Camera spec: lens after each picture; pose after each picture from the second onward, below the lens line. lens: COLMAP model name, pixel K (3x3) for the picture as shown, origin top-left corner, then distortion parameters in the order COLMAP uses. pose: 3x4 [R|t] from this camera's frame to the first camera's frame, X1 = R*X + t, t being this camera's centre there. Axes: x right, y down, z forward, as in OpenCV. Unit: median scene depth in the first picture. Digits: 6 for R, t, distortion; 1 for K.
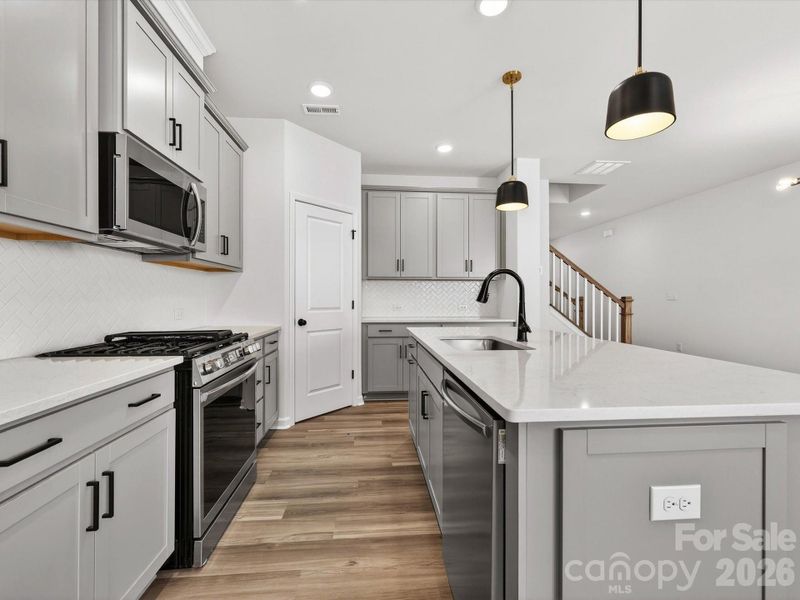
lens RADIAL K [[357.2, 0, 398.9], [0, 357.2, 301.2], [0, 0, 1]] dist [-0.002705, -0.000384]
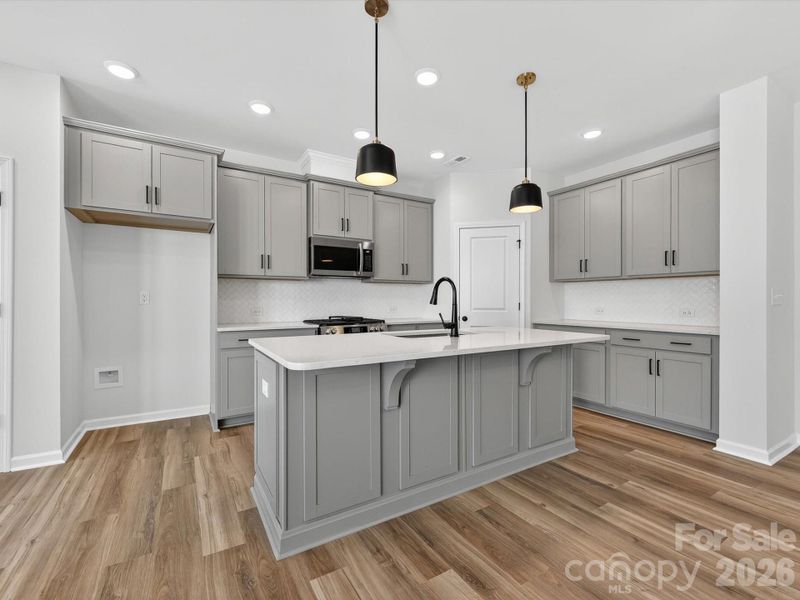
lens RADIAL K [[357.2, 0, 398.9], [0, 357.2, 301.2], [0, 0, 1]] dist [-0.002705, -0.000384]
pose [[0.445228, 0.002890, -0.895413, 0.956198], [-0.006961, 0.999976, -0.000234, -0.004479], [0.895390, 0.006337, 0.445237, 0.220316]]
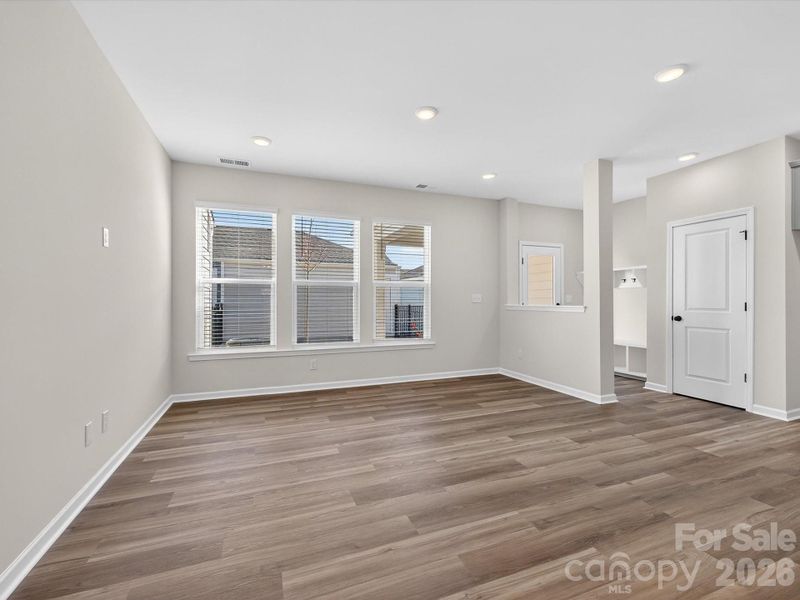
lens RADIAL K [[362.3, 0, 402.0], [0, 362.3, 295.8], [0, 0, 1]] dist [-0.008837, 0.000432]
pose [[-0.958544, -0.002883, -0.284931, 1.378301], [-0.002130, 0.999993, -0.002952, -0.010985], [0.284937, -0.002223, -0.958544, 0.659033]]
